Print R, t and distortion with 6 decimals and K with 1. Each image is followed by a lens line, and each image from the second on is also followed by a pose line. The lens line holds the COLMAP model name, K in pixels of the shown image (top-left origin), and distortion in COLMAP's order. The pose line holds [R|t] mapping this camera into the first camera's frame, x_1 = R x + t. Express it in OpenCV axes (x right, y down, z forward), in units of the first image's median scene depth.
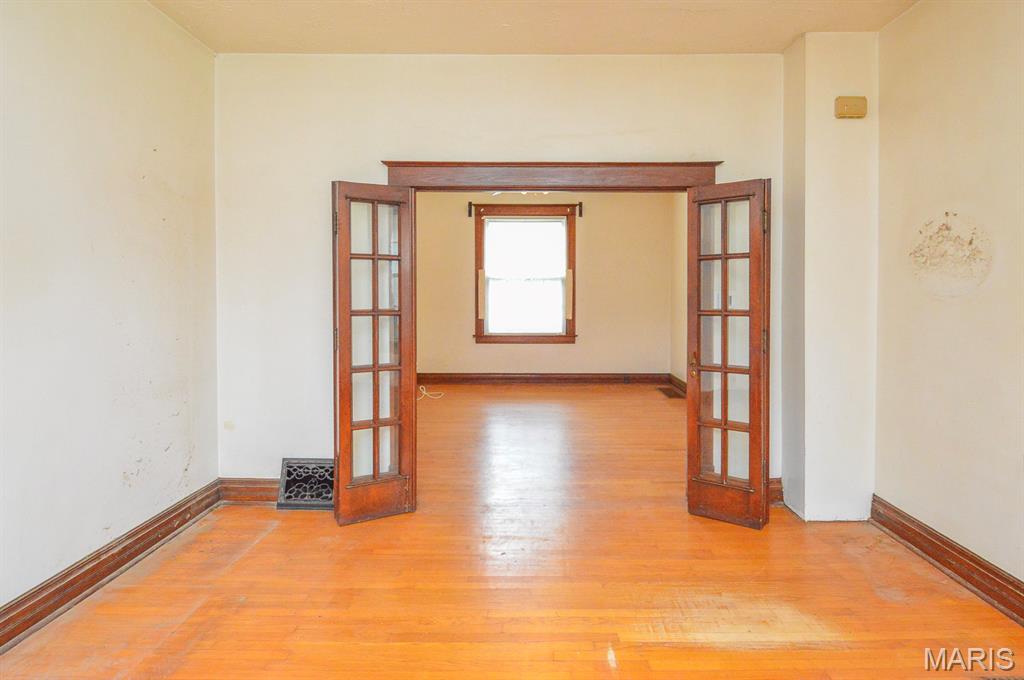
lens RADIAL K [[557.1, 0, 514.0], [0, 557.1, 305.6], [0, 0, 1]] dist [0.016756, -0.019710]
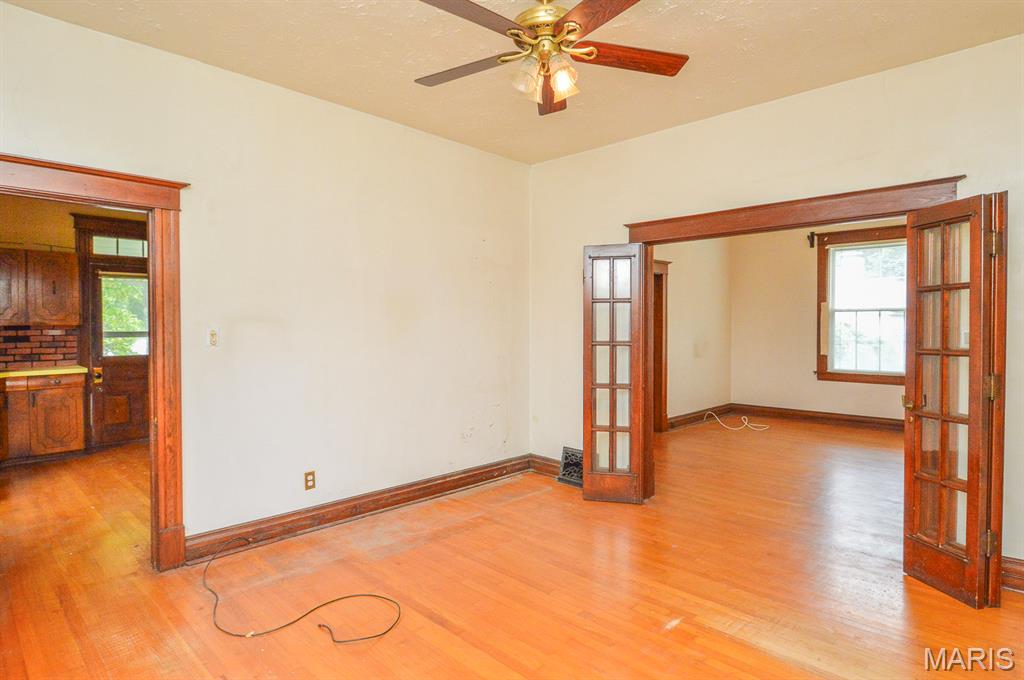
lens RADIAL K [[562.0, 0, 526.7], [0, 562.0, 342.8], [0, 0, 1]] dist [0.020362, -0.031607]
pose [[0.723451, 0.020884, -0.690059, 0.503128], [-0.015055, 0.999782, 0.014473, -0.004660], [0.690211, -0.000081, 0.723608, -0.082916]]
